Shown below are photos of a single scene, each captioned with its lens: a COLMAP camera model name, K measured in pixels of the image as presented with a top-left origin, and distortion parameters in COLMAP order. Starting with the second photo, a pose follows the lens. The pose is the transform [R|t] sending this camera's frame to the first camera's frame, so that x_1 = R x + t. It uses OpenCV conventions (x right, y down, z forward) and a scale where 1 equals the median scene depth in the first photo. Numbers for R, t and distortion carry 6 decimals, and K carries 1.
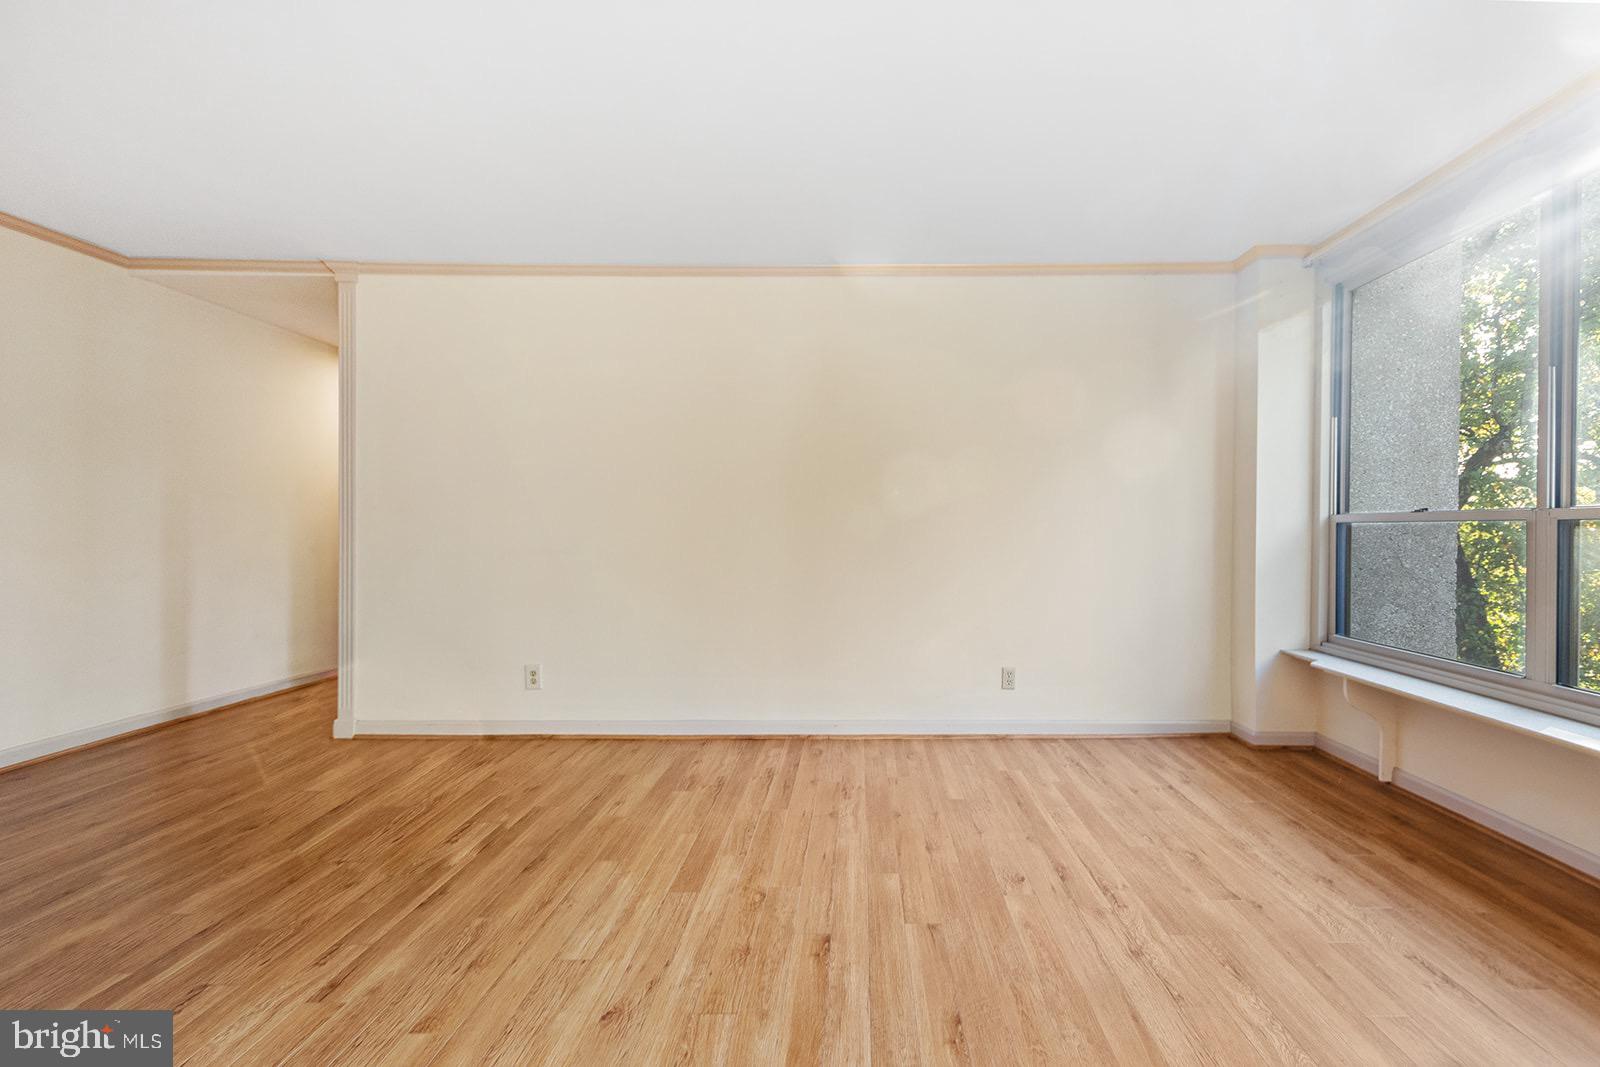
lens RADIAL K [[792.7, 0, 804.6], [0, 792.7, 506.7], [0, 0, 1]] dist [0.001546, 0.000181]
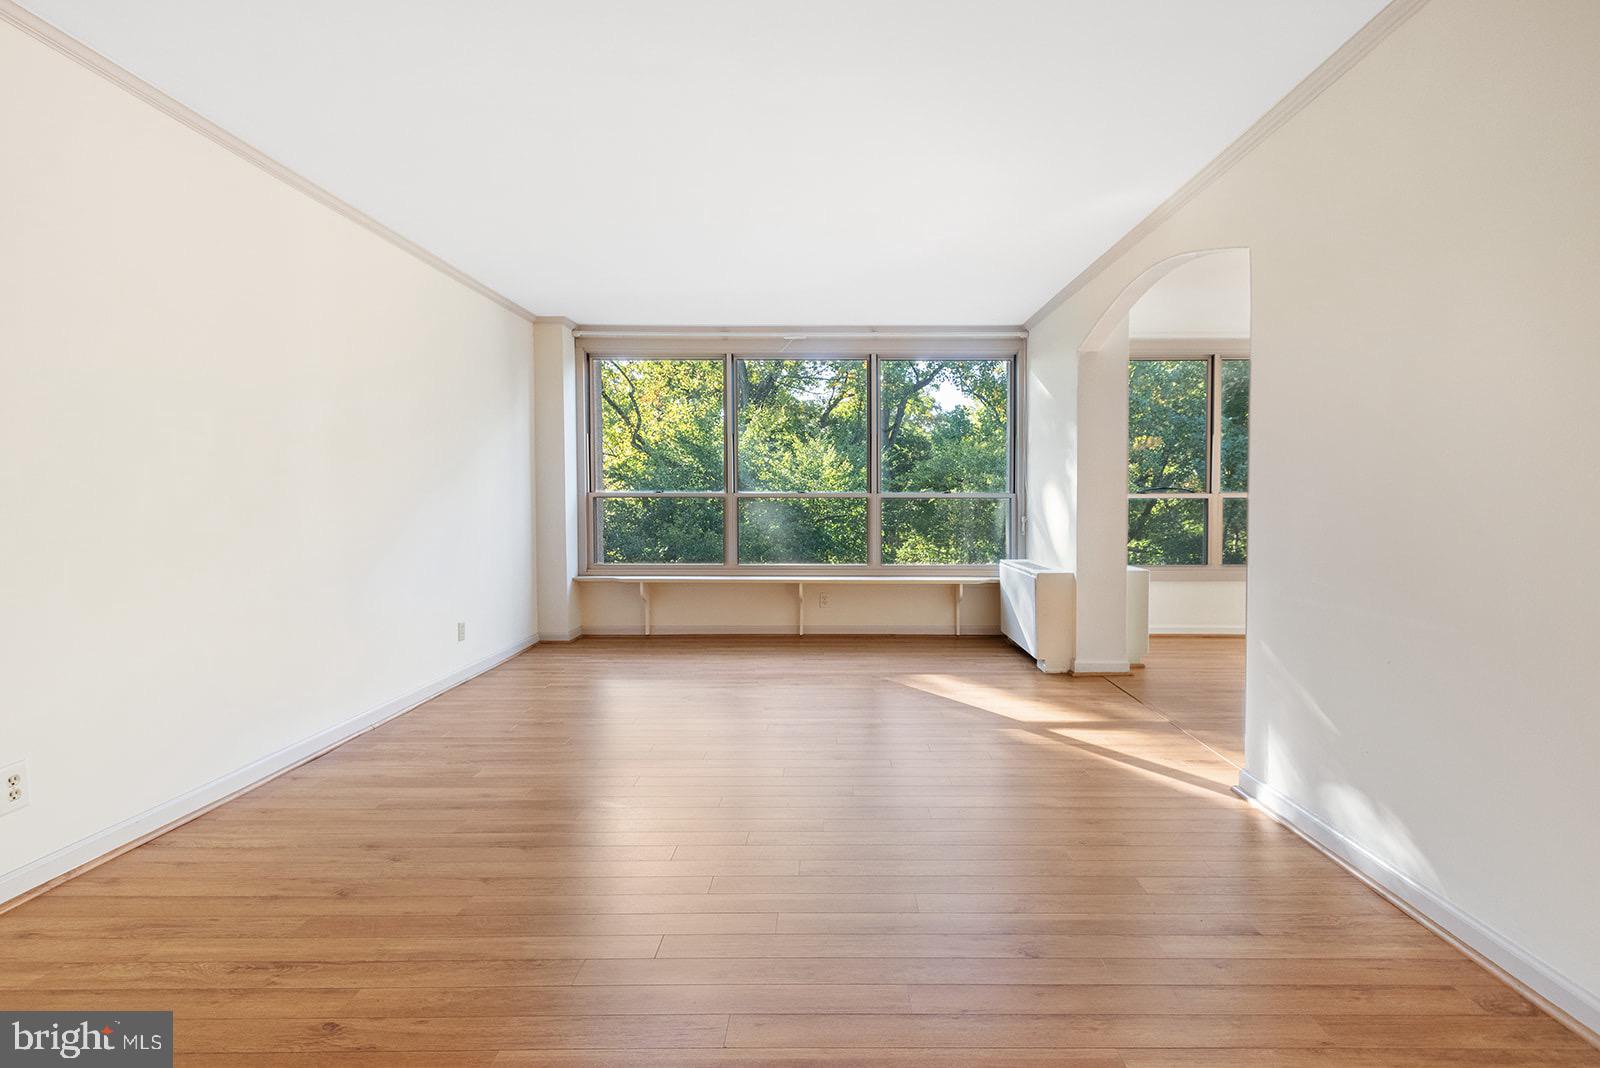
lens RADIAL K [[792.7, 0, 804.6], [0, 792.7, 507.2], [0, 0, 1]] dist [0.001546, 0.000181]
pose [[0.012466, -0.010384, 0.999868, -0.969611], [-0.001022, 0.999945, 0.010398, 0.023832], [-0.999922, -0.001151, 0.012455, 0.521890]]
